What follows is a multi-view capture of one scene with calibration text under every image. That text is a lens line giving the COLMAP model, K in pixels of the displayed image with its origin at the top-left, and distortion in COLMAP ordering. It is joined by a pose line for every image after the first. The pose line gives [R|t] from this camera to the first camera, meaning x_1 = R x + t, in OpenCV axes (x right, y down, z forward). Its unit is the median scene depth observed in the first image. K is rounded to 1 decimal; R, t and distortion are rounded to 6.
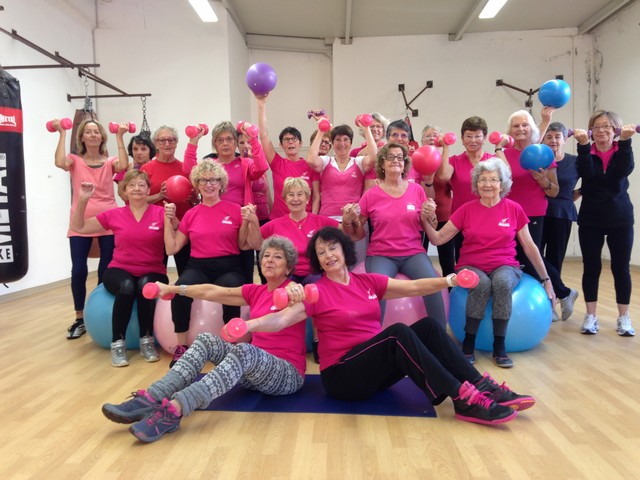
lens RADIAL K [[618.6, 0, 320.0], [0, 618.6, 240.0], [0, 0, 1]] dist [0.143154, -0.299612]
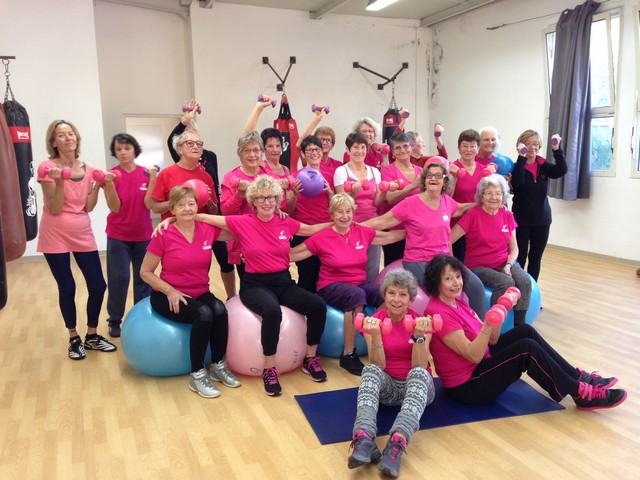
lens RADIAL K [[625.9, 0, 320.0], [0, 625.9, 240.0], [0, 0, 1]] dist [0.145206, -0.429124]
pose [[0.900697, -0.051341, 0.431404, -0.484898], [0.008850, 0.994955, 0.099931, -0.116292], [-0.434358, -0.086190, 0.896607, 0.058830]]
